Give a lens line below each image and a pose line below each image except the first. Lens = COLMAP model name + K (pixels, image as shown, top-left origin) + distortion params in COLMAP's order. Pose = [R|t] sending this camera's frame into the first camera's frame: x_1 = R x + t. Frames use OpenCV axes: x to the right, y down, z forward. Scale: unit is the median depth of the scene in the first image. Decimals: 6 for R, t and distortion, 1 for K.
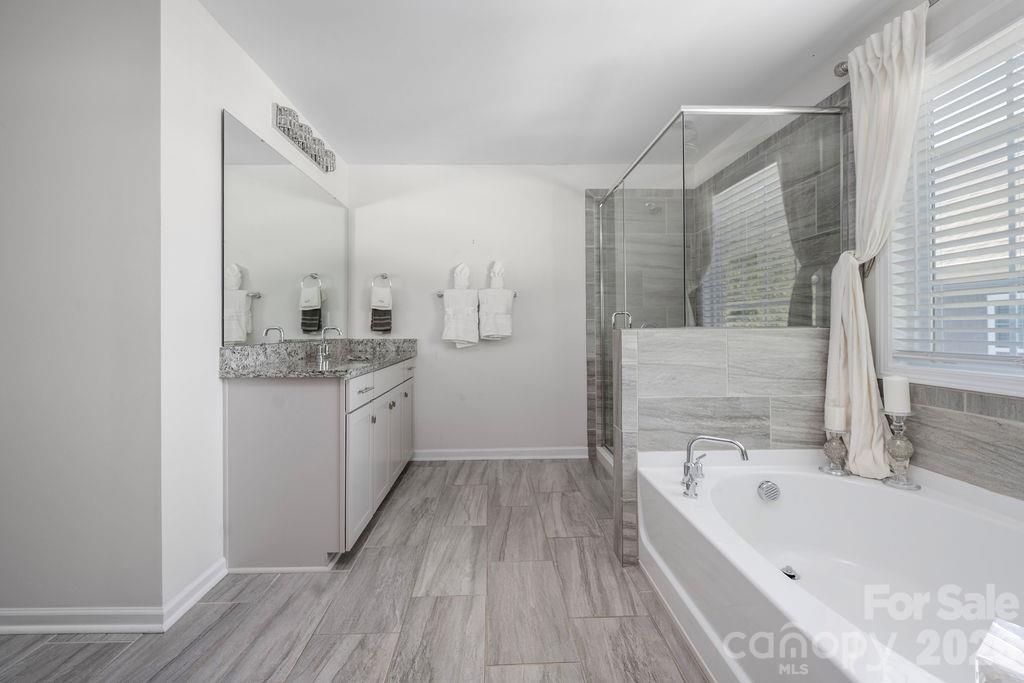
lens RADIAL K [[418.7, 0, 501.5], [0, 418.7, 327.9], [0, 0, 1]] dist [-0.008467, -0.003254]
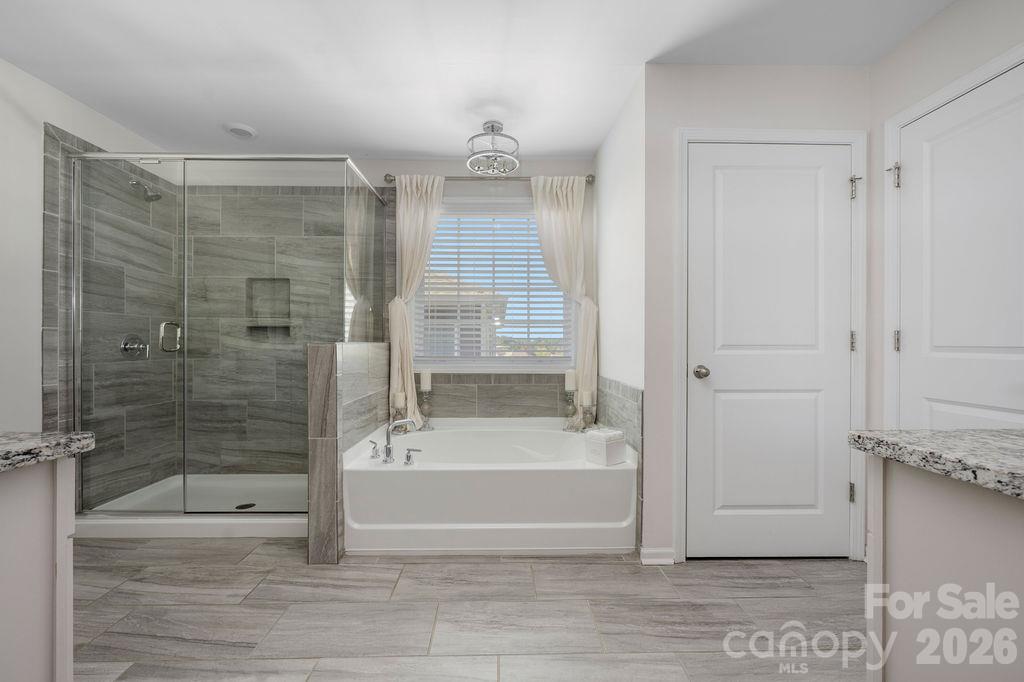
lens RADIAL K [[418.7, 0, 508.4], [0, 418.7, 342.3], [0, 0, 1]] dist [-0.008467, -0.003254]
pose [[0.011271, 0.004045, 0.999928, -0.754248], [-0.006771, 0.999969, -0.003969, 0.000022], [-0.999914, -0.006725, 0.011298, 0.527438]]
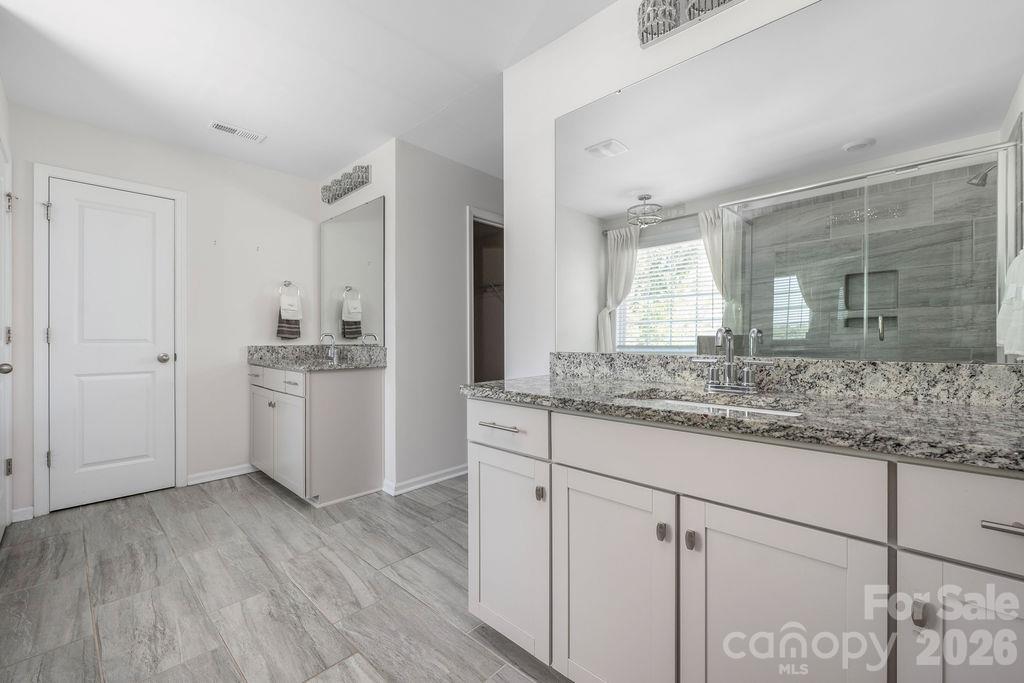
lens RADIAL K [[418.7, 0, 512.8], [0, 418.7, 335.4], [0, 0, 1]] dist [-0.008467, -0.003254]
pose [[-0.693639, 0.001948, -0.720320, 0.147827], [0.011335, 0.999902, -0.008210, 0.010656], [0.720233, -0.013860, -0.693593, 1.559251]]
